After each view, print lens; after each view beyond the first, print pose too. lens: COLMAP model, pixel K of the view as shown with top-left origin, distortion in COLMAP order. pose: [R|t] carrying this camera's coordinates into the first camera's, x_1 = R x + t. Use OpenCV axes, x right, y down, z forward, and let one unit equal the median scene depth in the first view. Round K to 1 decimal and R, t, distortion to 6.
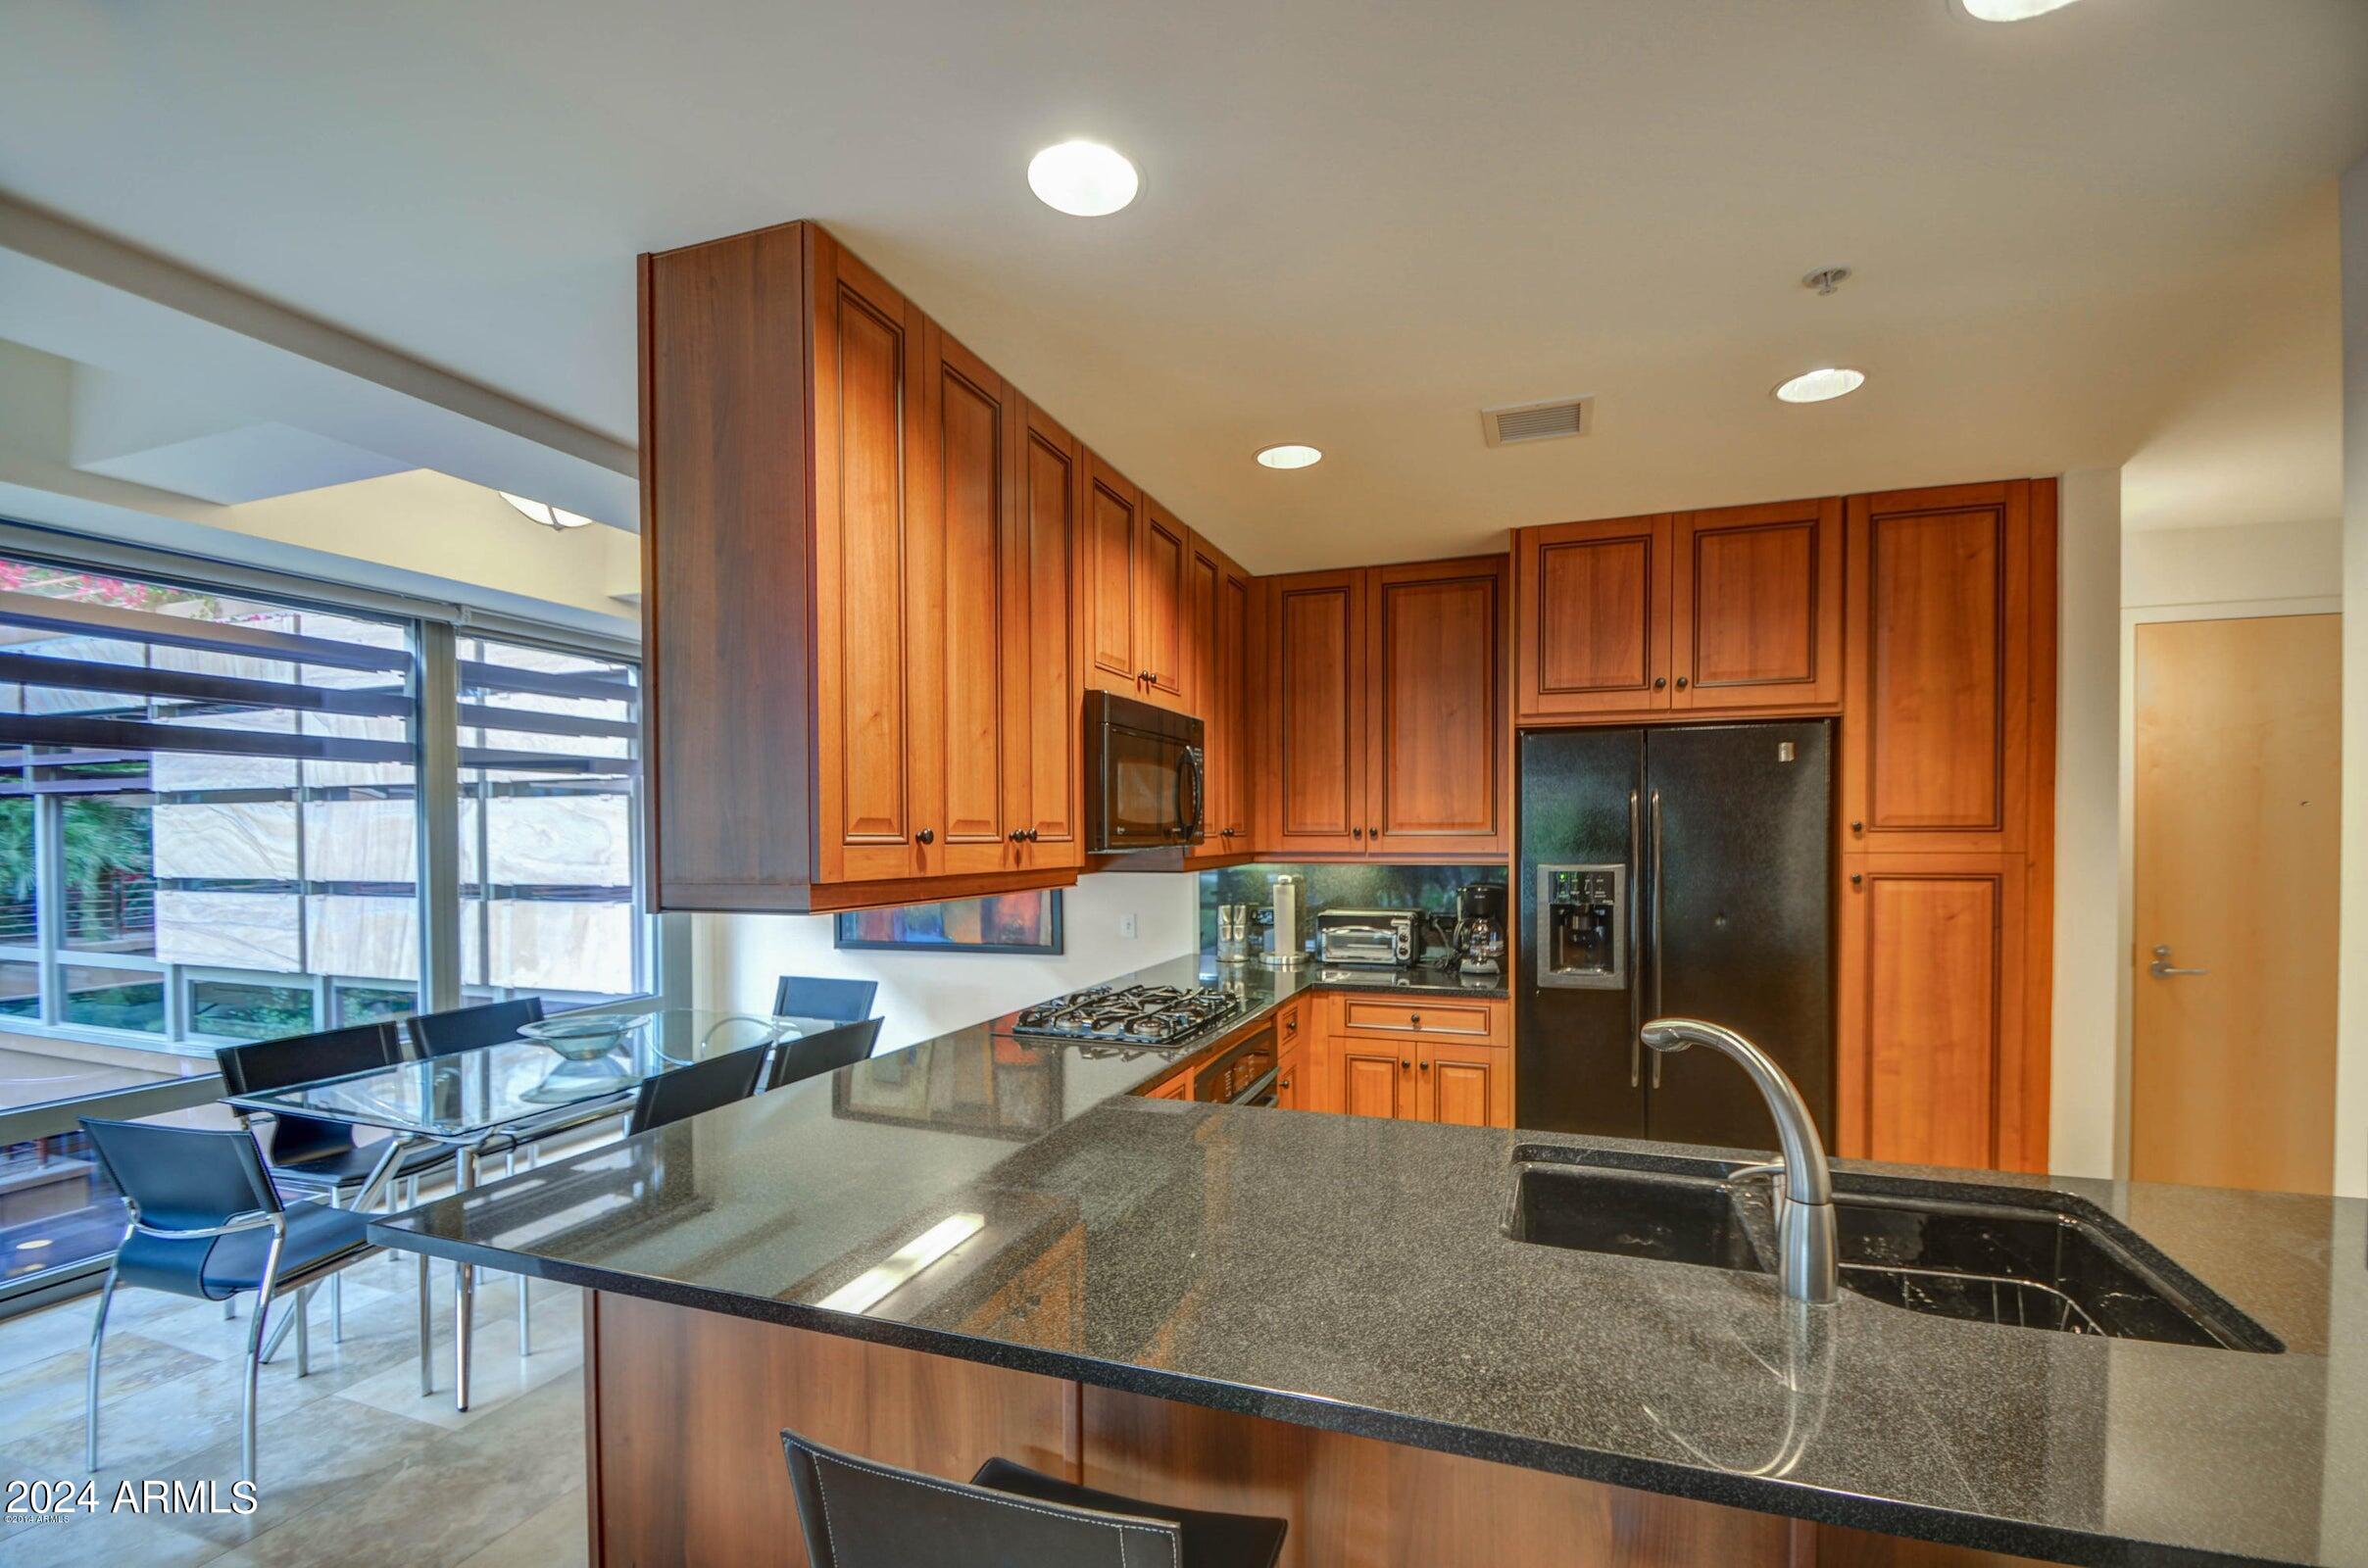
lens RADIAL K [[1039.5, 0, 1200.7], [0, 1039.5, 853.4], [0, 0, 1]] dist [0.010596, -0.015457]
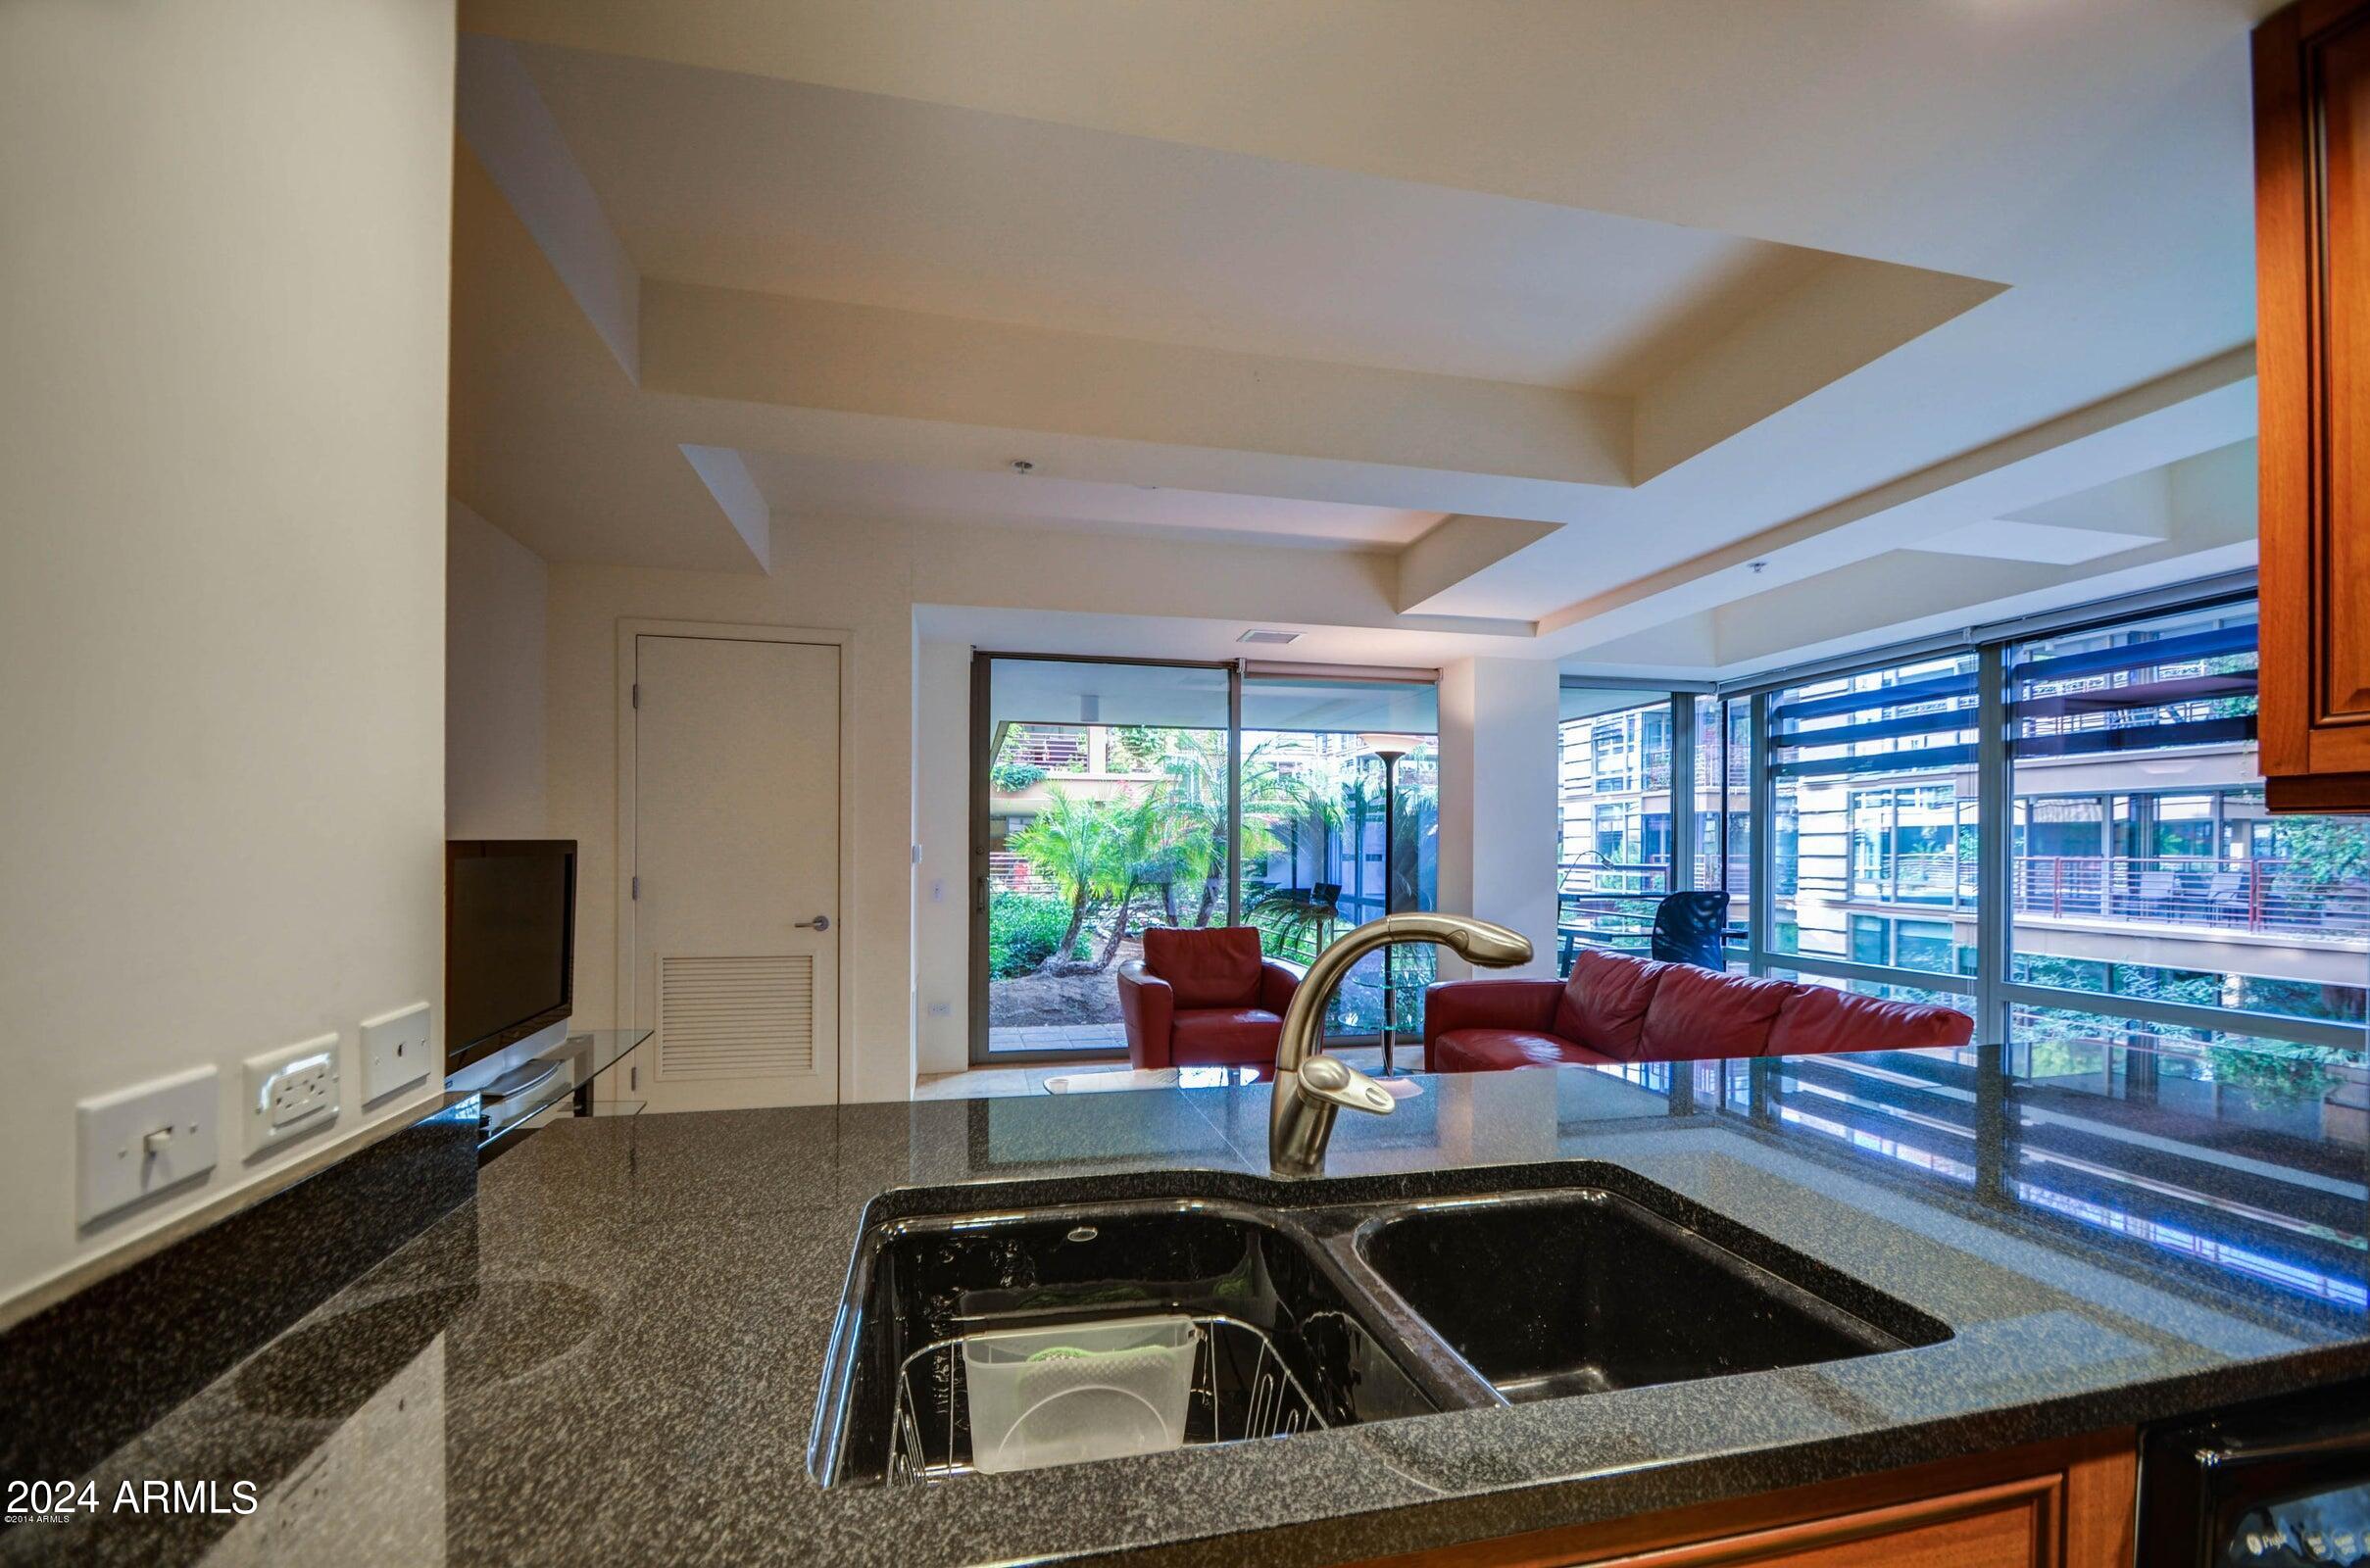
lens RADIAL K [[1040.4, 0, 1205.3], [0, 1040.4, 853.7], [0, 0, 1]] dist [0.010596, -0.015457]
pose [[-0.833230, 0.003441, -0.552916, 0.431475], [-0.011550, 0.999654, 0.023626, 0.042167], [0.552806, 0.026072, -0.832902, 0.636869]]
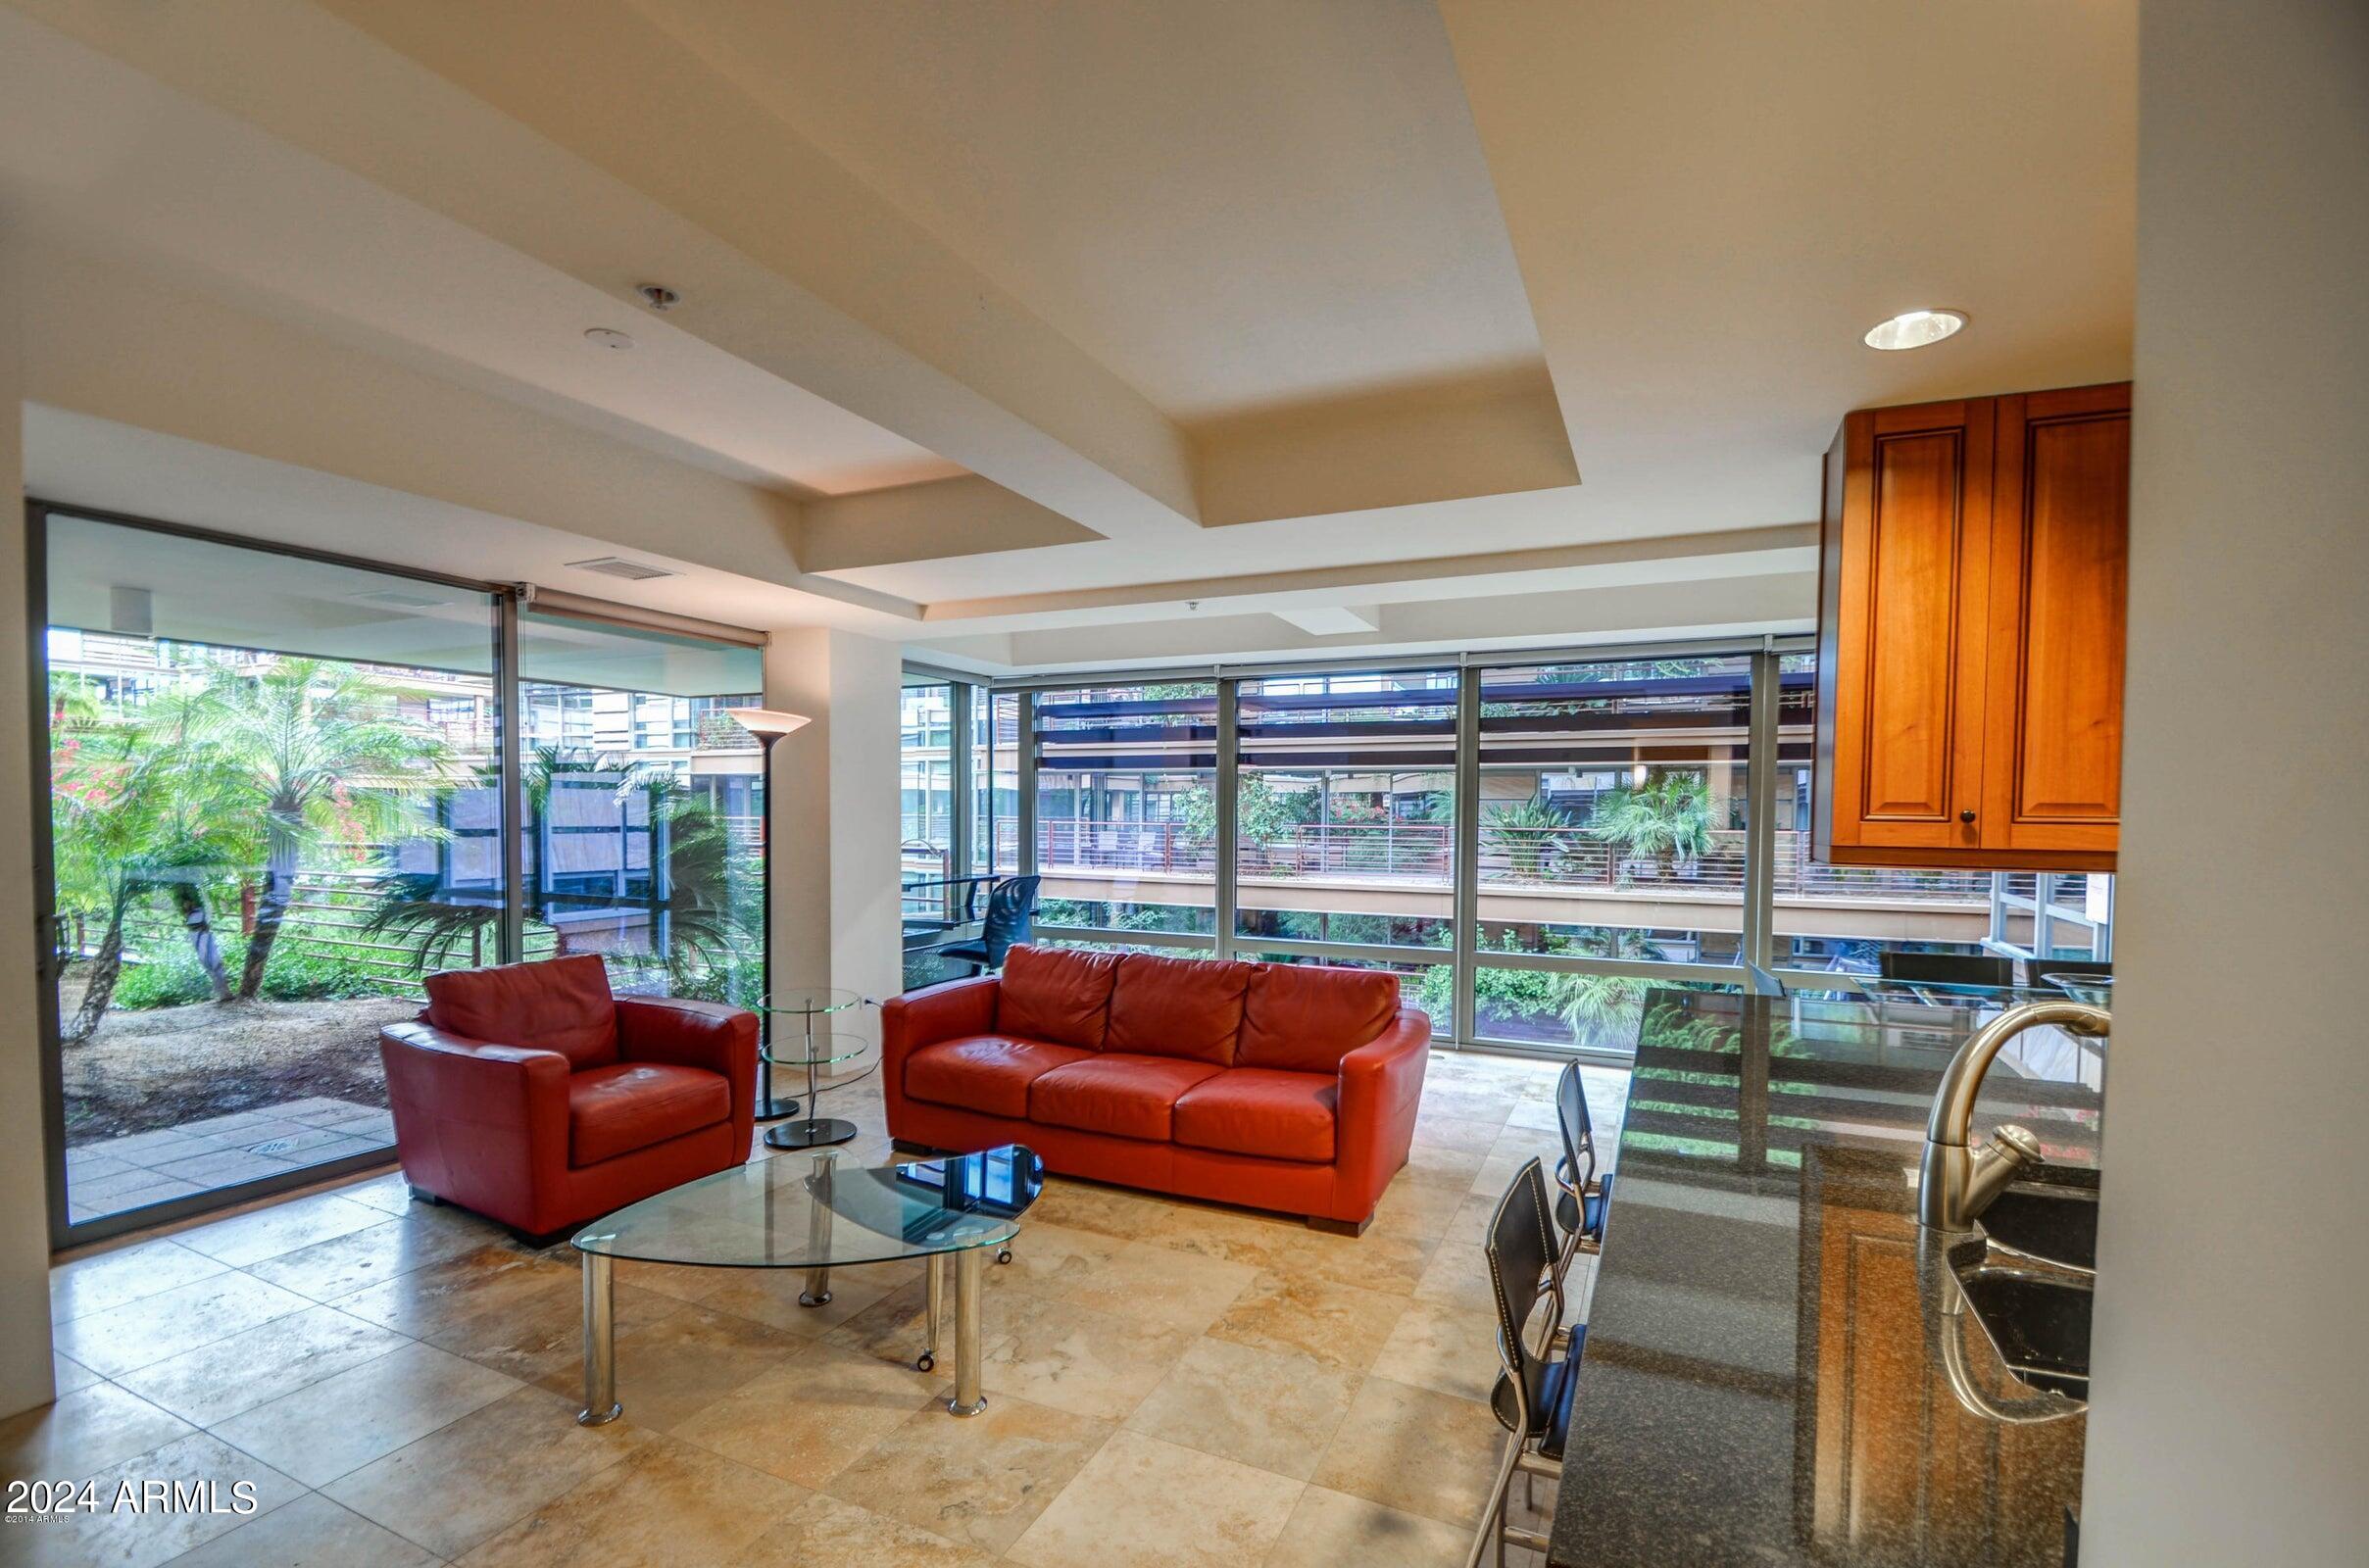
lens RADIAL K [[1039.9, 0, 1220.5], [0, 1039.9, 840.5], [0, 0, 1]] dist [0.010596, -0.015457]
pose [[-0.072688, 0.030967, -0.996874, 0.633055], [-0.028608, 0.999042, 0.033120, -0.001984], [0.996944, 0.030926, -0.071733, 0.109292]]
